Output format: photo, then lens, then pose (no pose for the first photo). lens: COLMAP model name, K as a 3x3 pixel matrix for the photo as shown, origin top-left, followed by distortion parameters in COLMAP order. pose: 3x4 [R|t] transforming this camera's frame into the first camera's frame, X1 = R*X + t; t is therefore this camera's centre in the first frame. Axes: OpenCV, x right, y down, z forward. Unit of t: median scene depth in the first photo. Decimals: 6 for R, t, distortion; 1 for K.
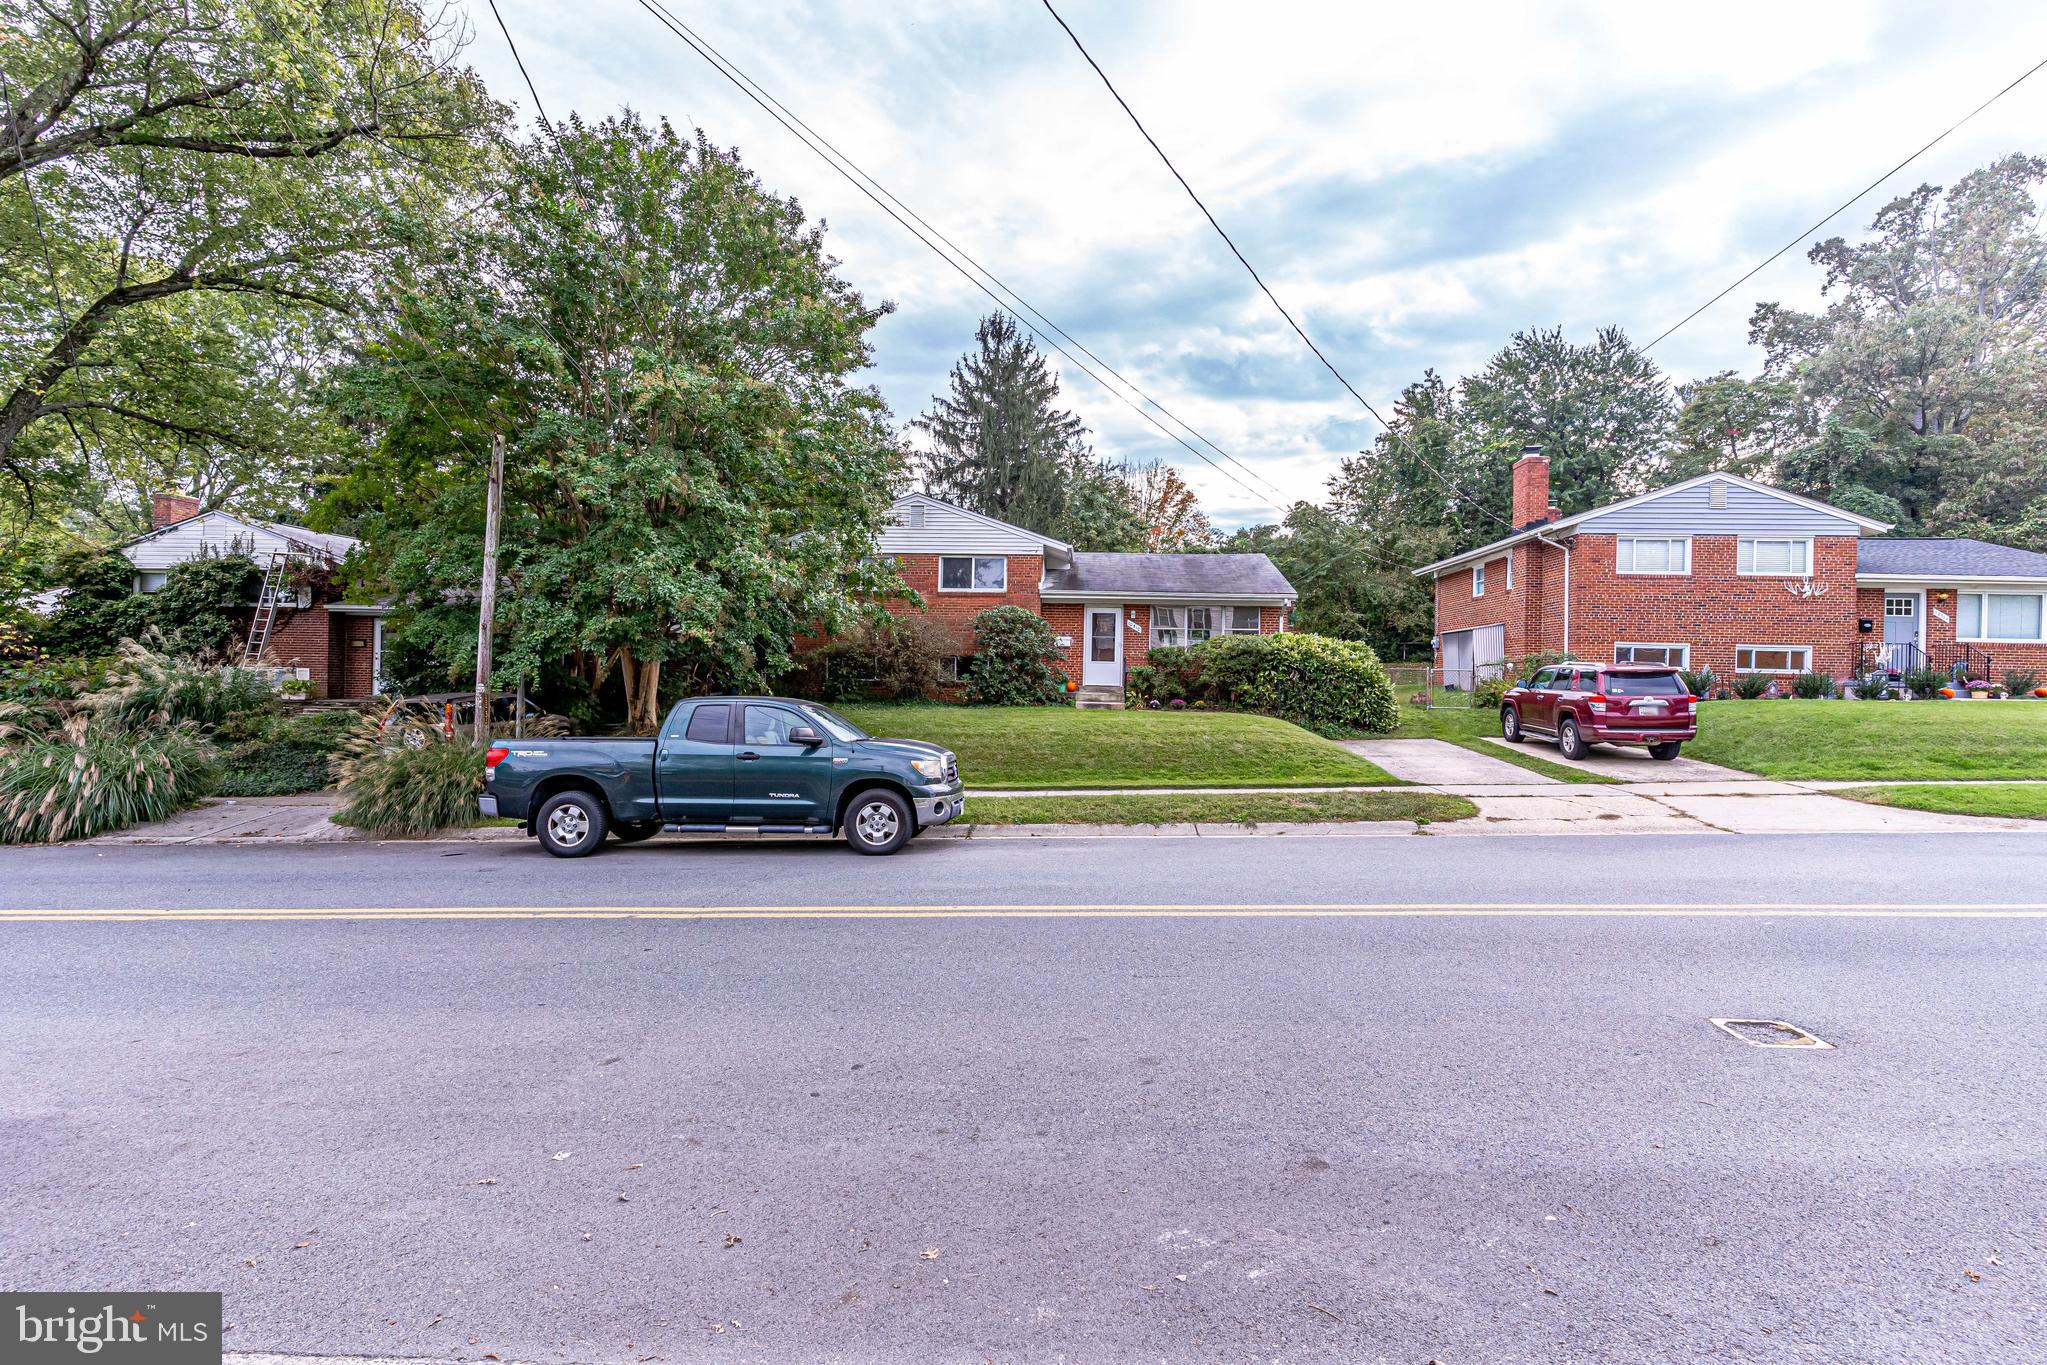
lens RADIAL K [[1013.5, 0, 1033.5], [0, 1013.5, 663.5], [0, 0, 1]] dist [0.007018, -0.001834]
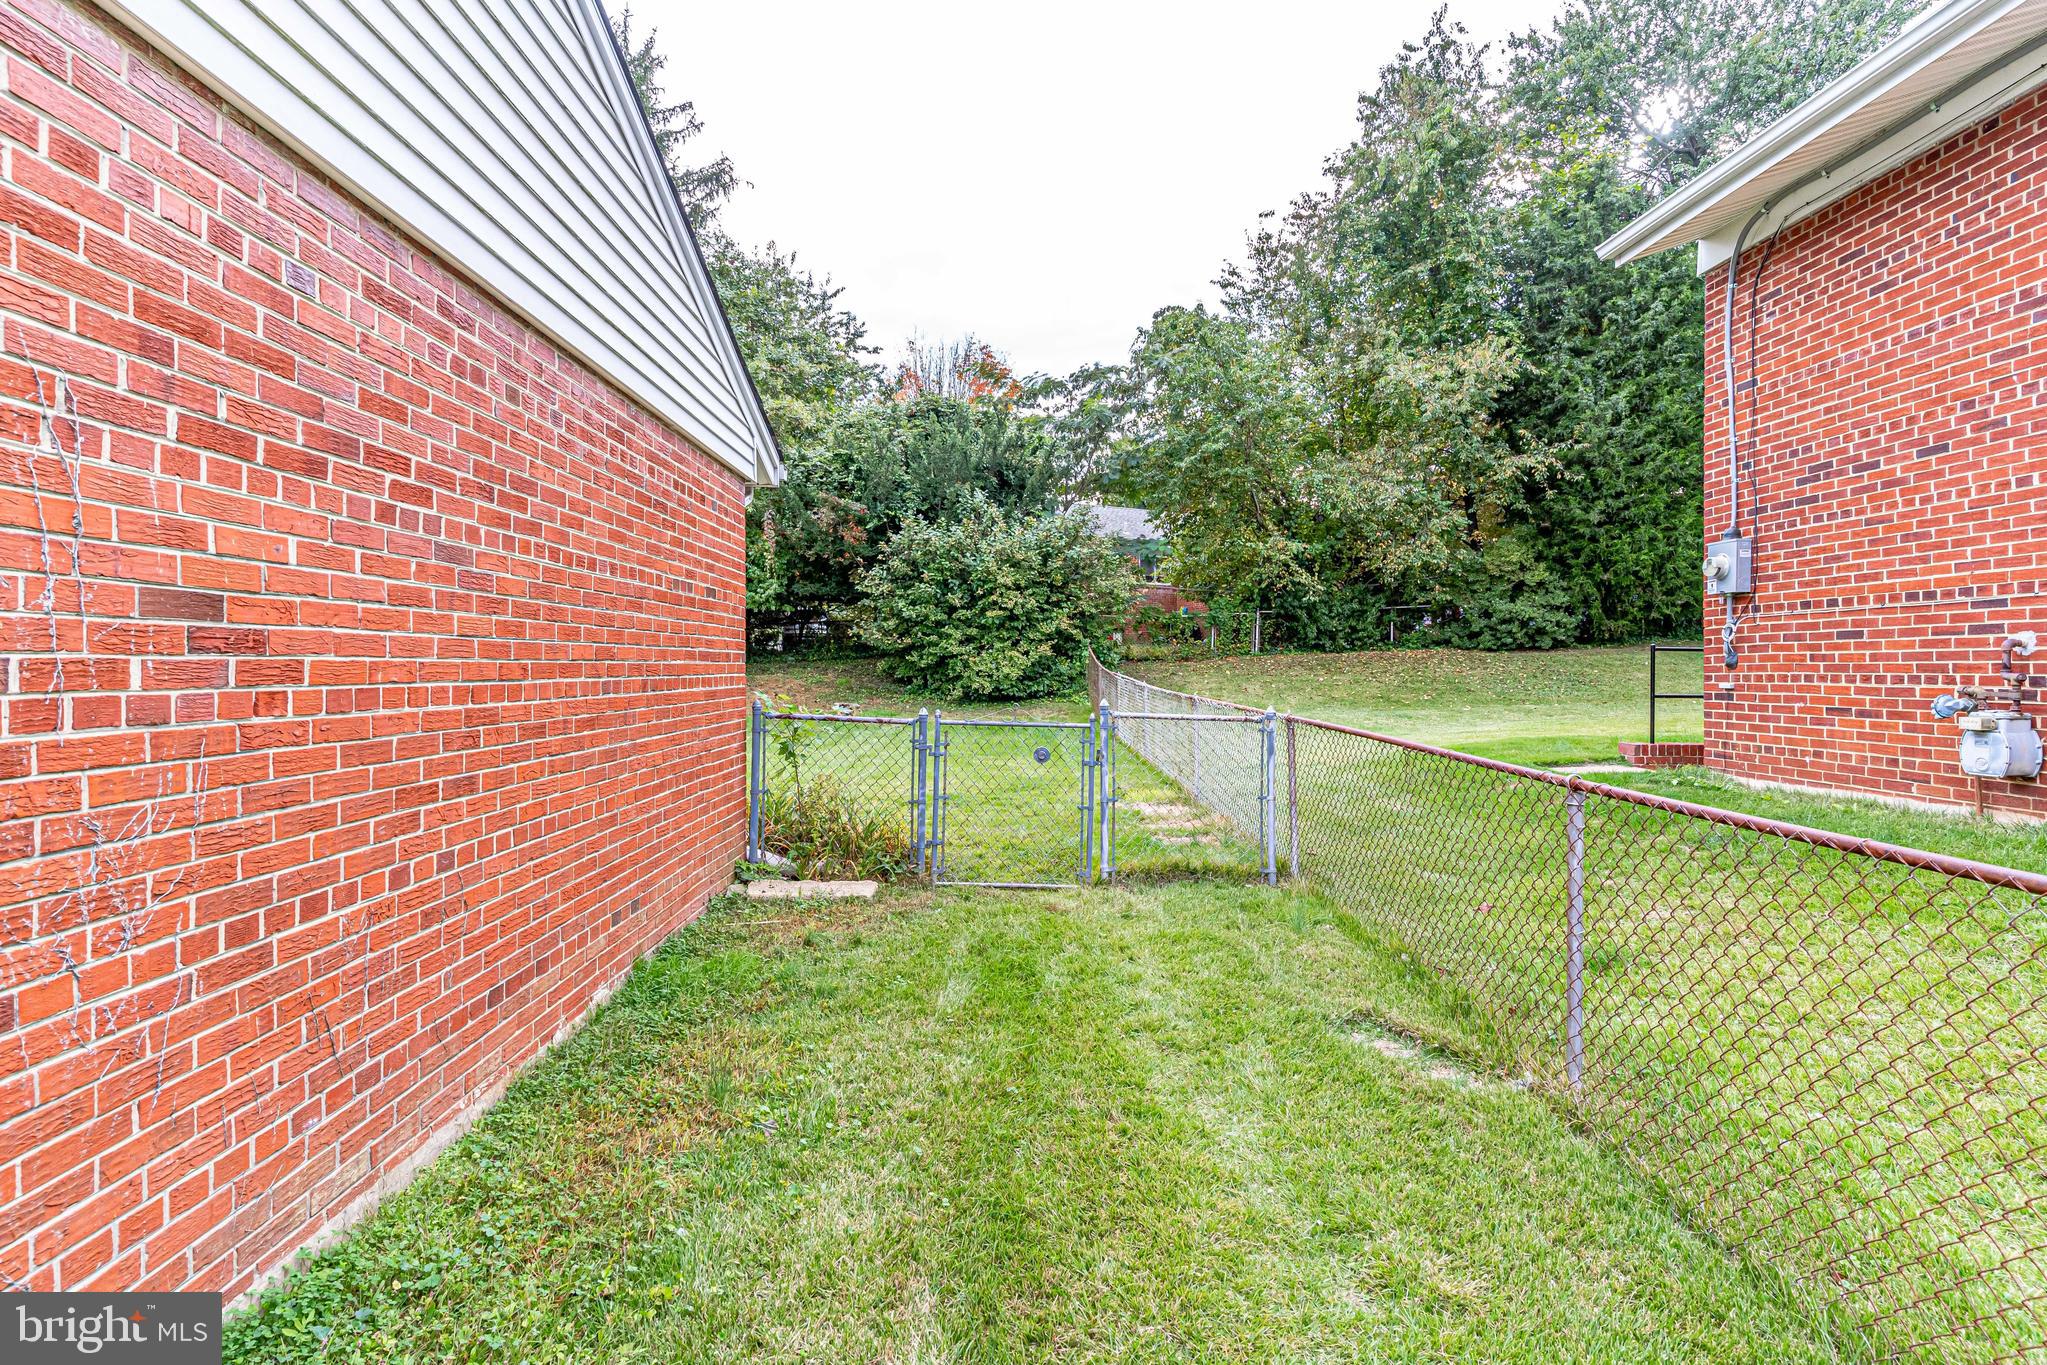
lens RADIAL K [[1013.5, 0, 1057.2], [0, 1013.5, 691.8], [0, 0, 1]] dist [0.007018, -0.001834]
pose [[0.994715, -0.021887, 0.100313, 0.316689], [0.017923, 0.999029, 0.040247, -0.006777], [-0.101097, -0.038236, 0.994142, 1.051247]]
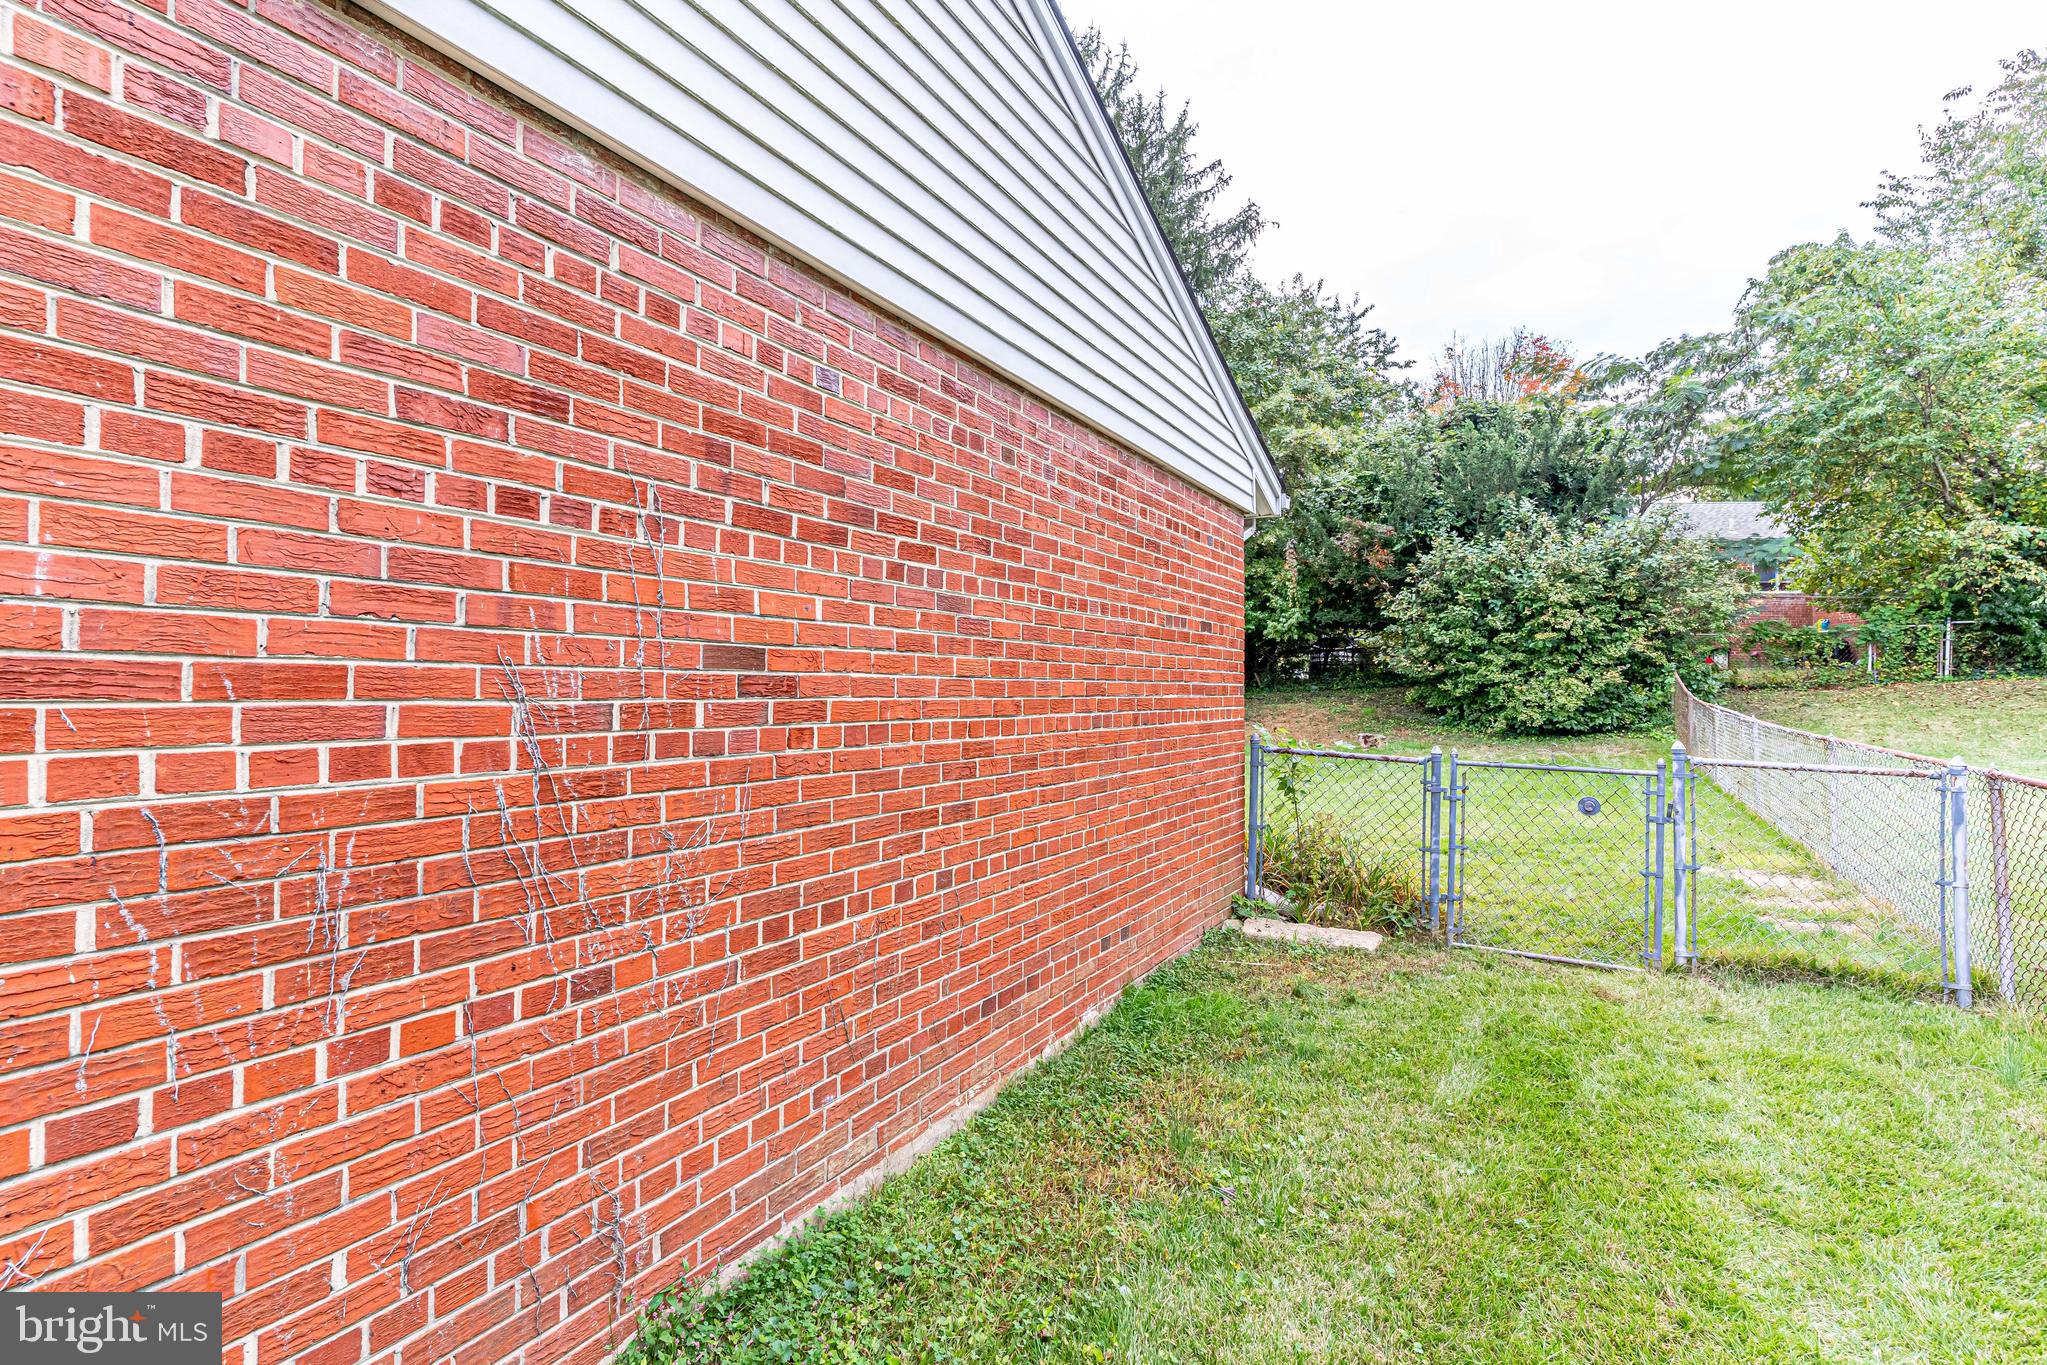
lens RADIAL K [[1013.5, 0, 1013.7], [0, 1013.5, 687.4], [0, 0, 1]] dist [0.007018, -0.001834]
pose [[0.901207, -0.022212, -0.432820, 0.319923], [0.022897, 0.999731, -0.003630, -0.007293], [0.432784, -0.006638, 0.901473, 1.056515]]
